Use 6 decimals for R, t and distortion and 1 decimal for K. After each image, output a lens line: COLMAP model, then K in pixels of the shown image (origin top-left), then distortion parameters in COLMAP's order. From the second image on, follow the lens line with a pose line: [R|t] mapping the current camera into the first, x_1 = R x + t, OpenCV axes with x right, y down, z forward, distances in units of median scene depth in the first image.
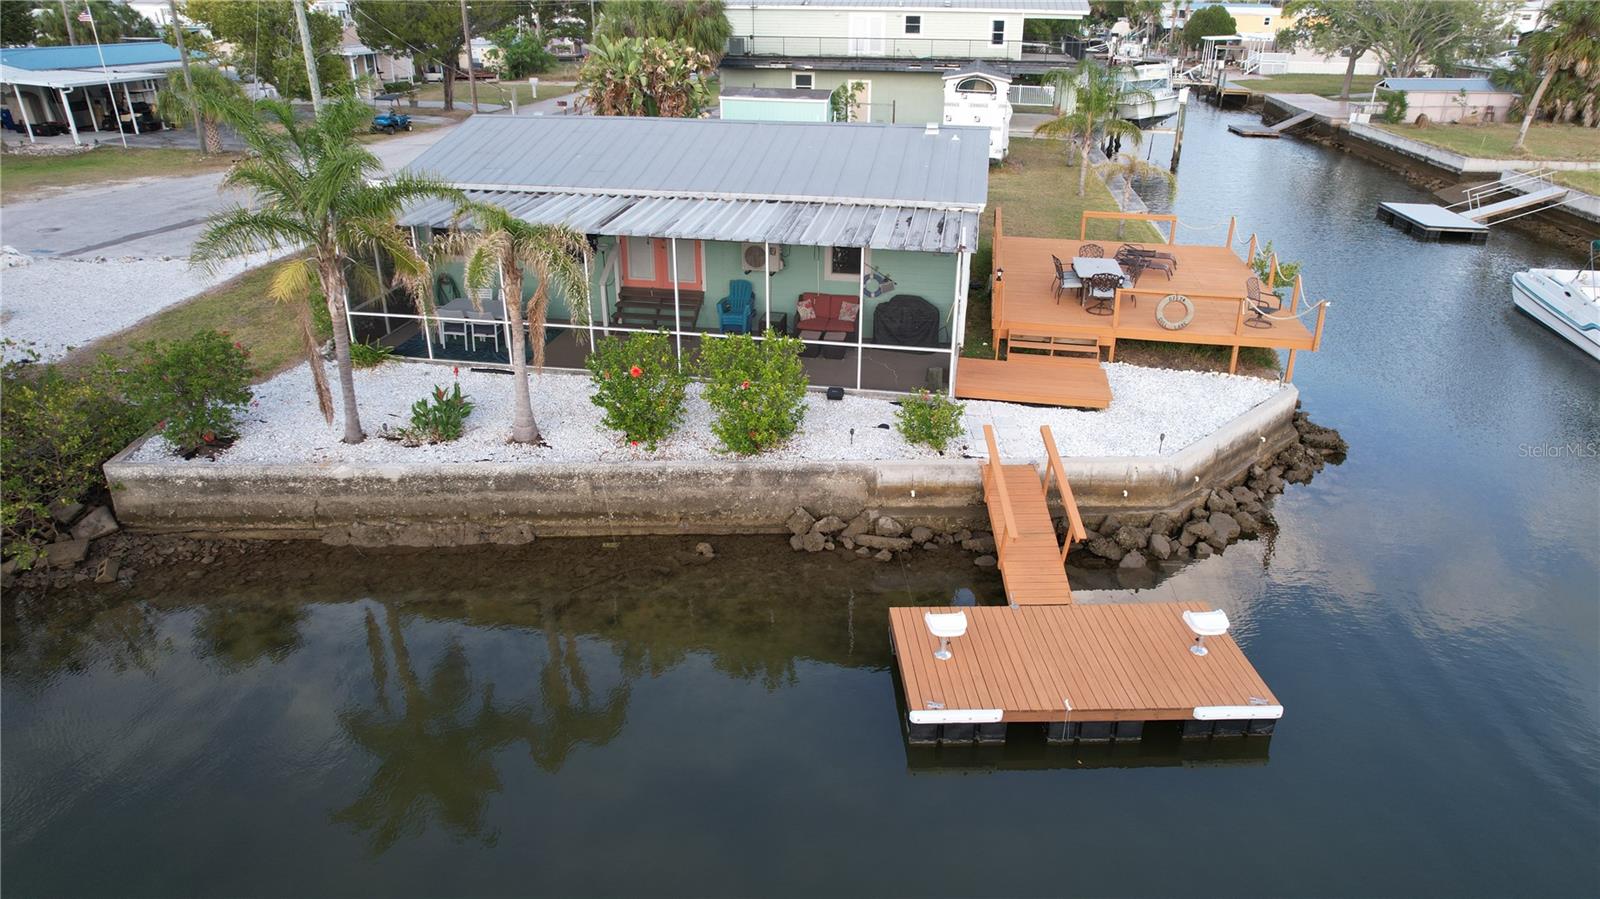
lens RADIAL K [[1002.0, 0, 800.0], [0, 1002.0, 449.5], [0, 0, 1]] dist [-0.063519, 0.051964]
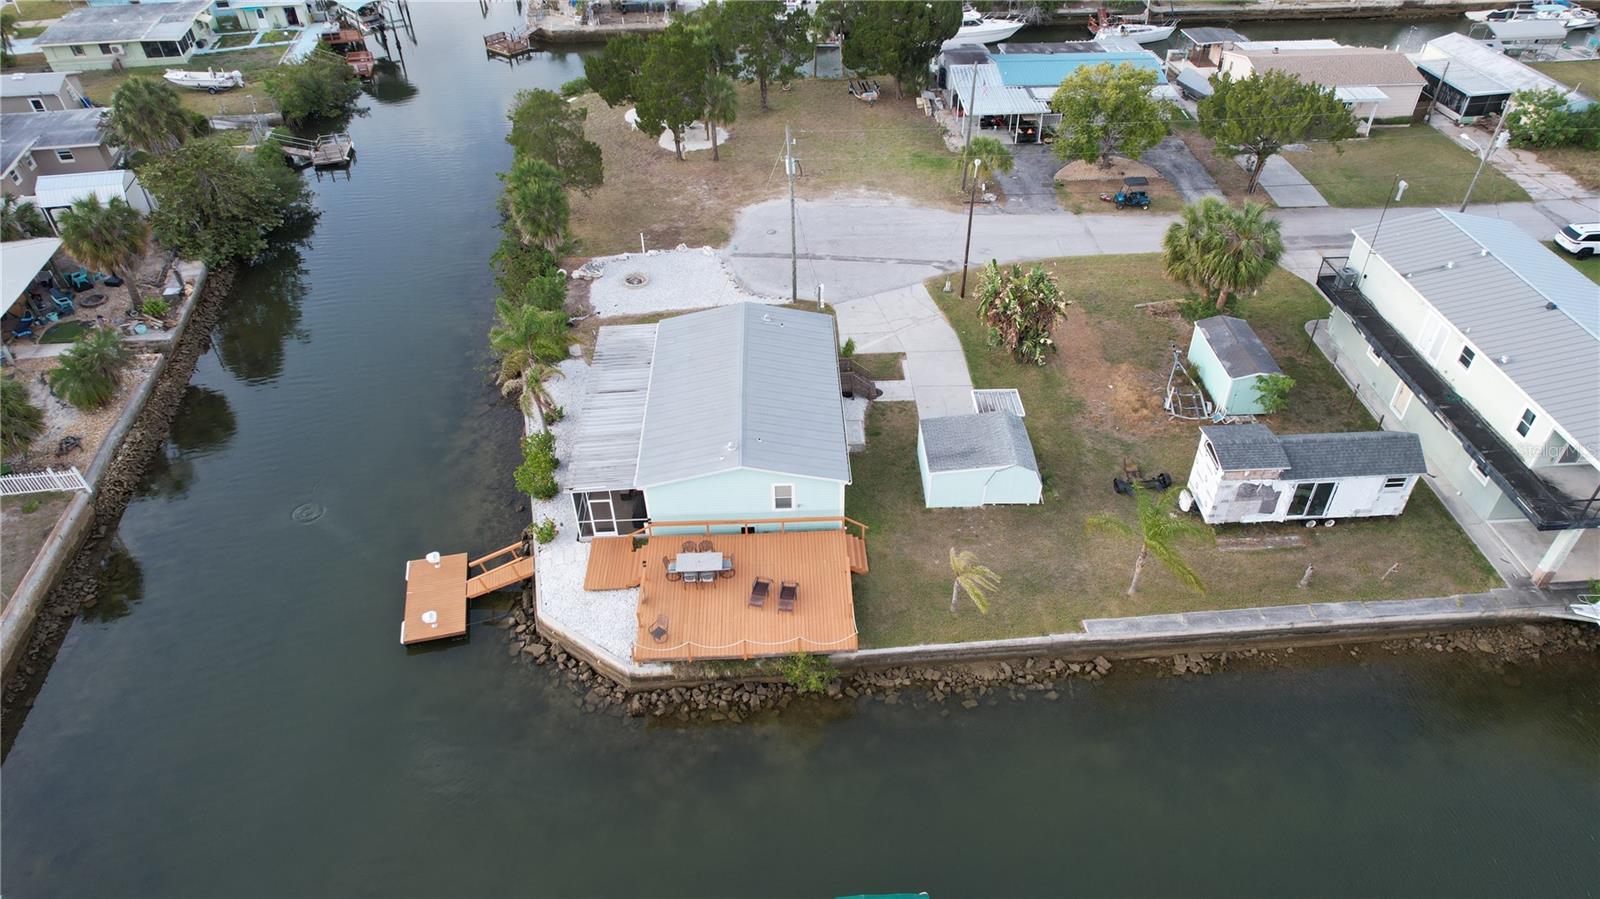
lens RADIAL K [[1002.0, 0, 800.0], [0, 1002.0, 449.5], [0, 0, 1]] dist [-0.063519, 0.051964]
pose [[0.206658, 0.607597, -0.766889, 2.024545], [-0.393689, 0.769196, 0.503336, -1.676629], [0.895713, 0.197897, 0.398165, 0.533593]]
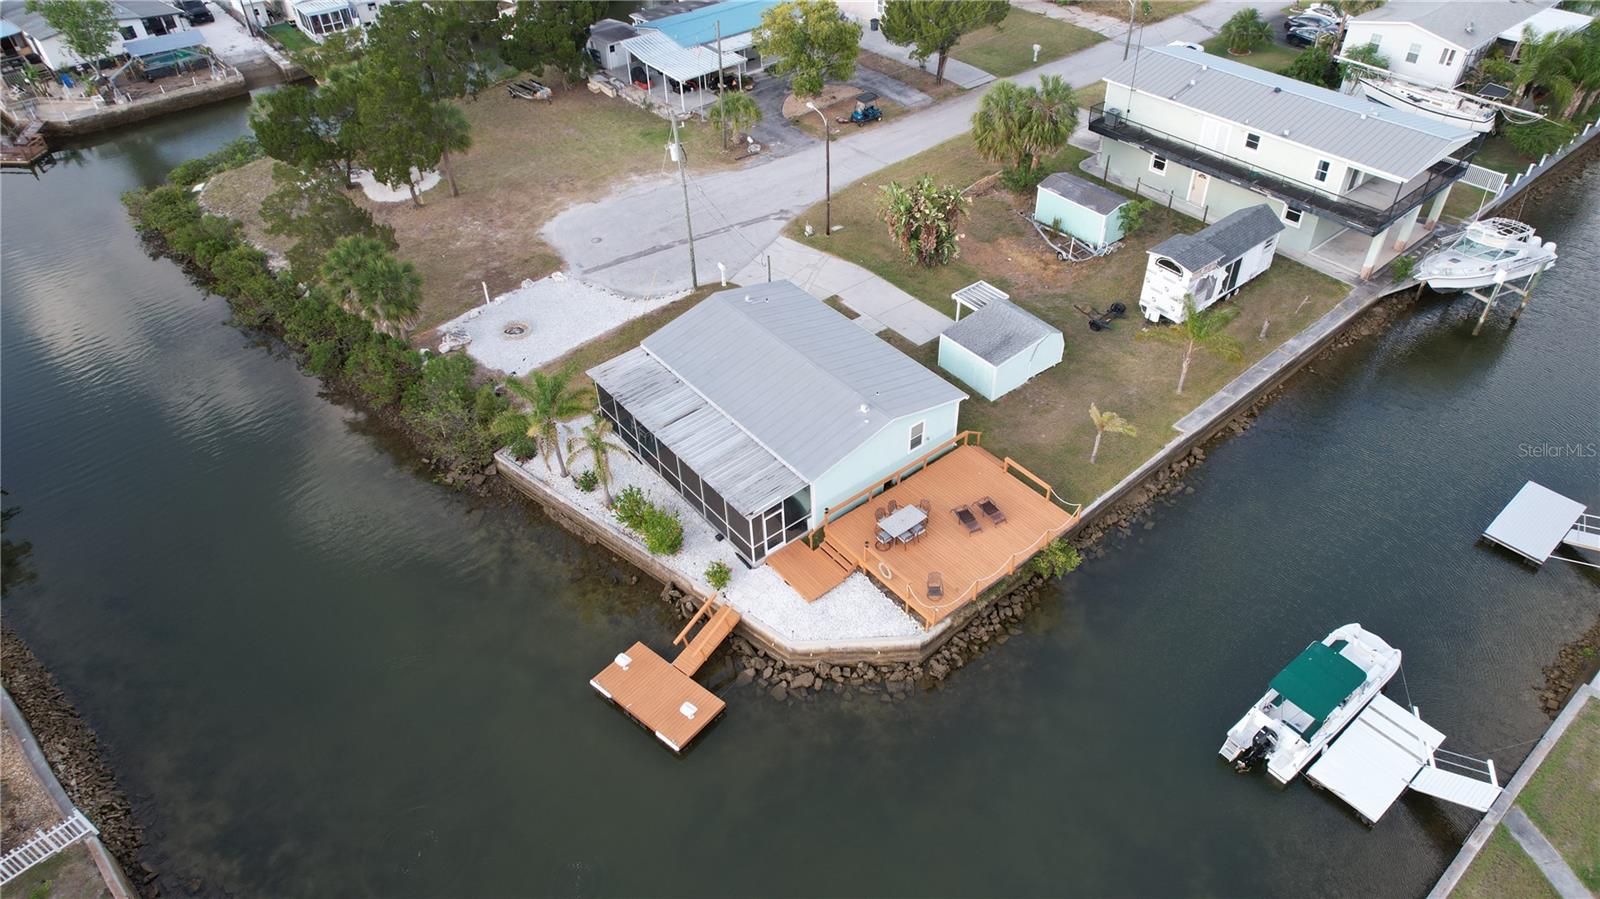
lens RADIAL K [[1002.0, 0, 800.0], [0, 1002.0, 449.5], [0, 0, 1]] dist [-0.063519, 0.051964]
pose [[0.747818, 0.409309, -0.522718, 1.341256], [-0.244833, 0.901869, 0.355934, -1.149038], [0.617111, -0.138195, 0.774646, -0.624349]]
